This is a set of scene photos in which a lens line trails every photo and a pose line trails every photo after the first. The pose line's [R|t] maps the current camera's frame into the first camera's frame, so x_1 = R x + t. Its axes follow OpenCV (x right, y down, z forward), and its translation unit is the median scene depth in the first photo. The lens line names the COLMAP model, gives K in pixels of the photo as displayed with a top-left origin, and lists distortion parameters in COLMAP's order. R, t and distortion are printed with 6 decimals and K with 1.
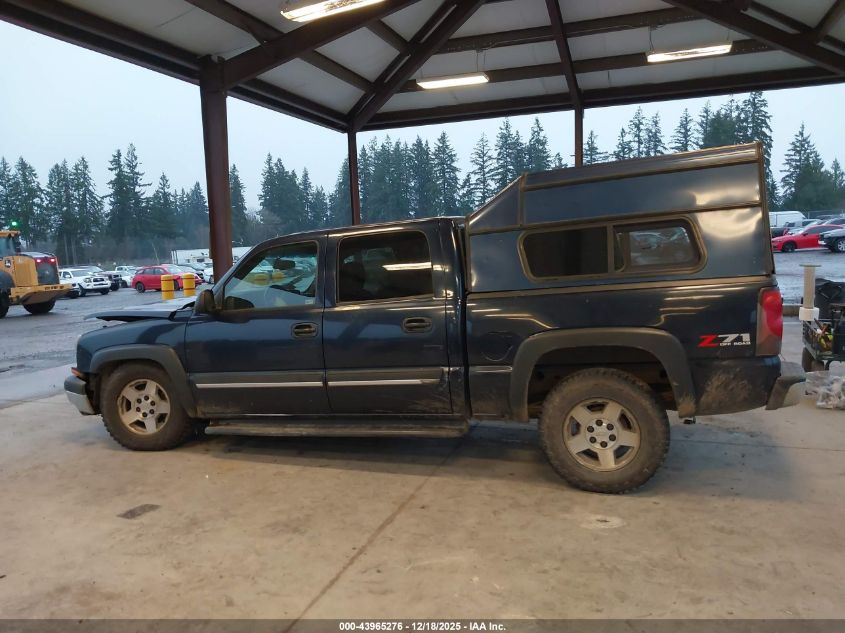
lens RADIAL K [[660.2, 0, 422.5], [0, 660.2, 316.5], [0, 0, 1]] dist [0.050966, -0.080292]
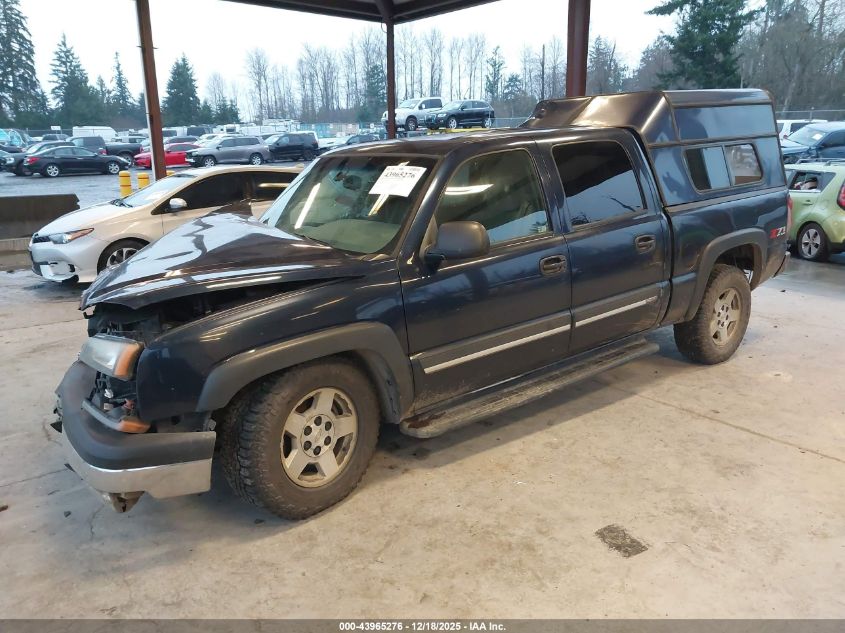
lens RADIAL K [[665.2, 0, 422.5], [0, 665.2, 316.5], [0, 0, 1]] dist [-0.013426, 0.048334]
pose [[0.525429, -0.174486, 0.832754, -0.828822], [0.071241, 0.984331, 0.161296, -0.051576], [-0.847850, -0.025423, 0.529627, 0.624416]]
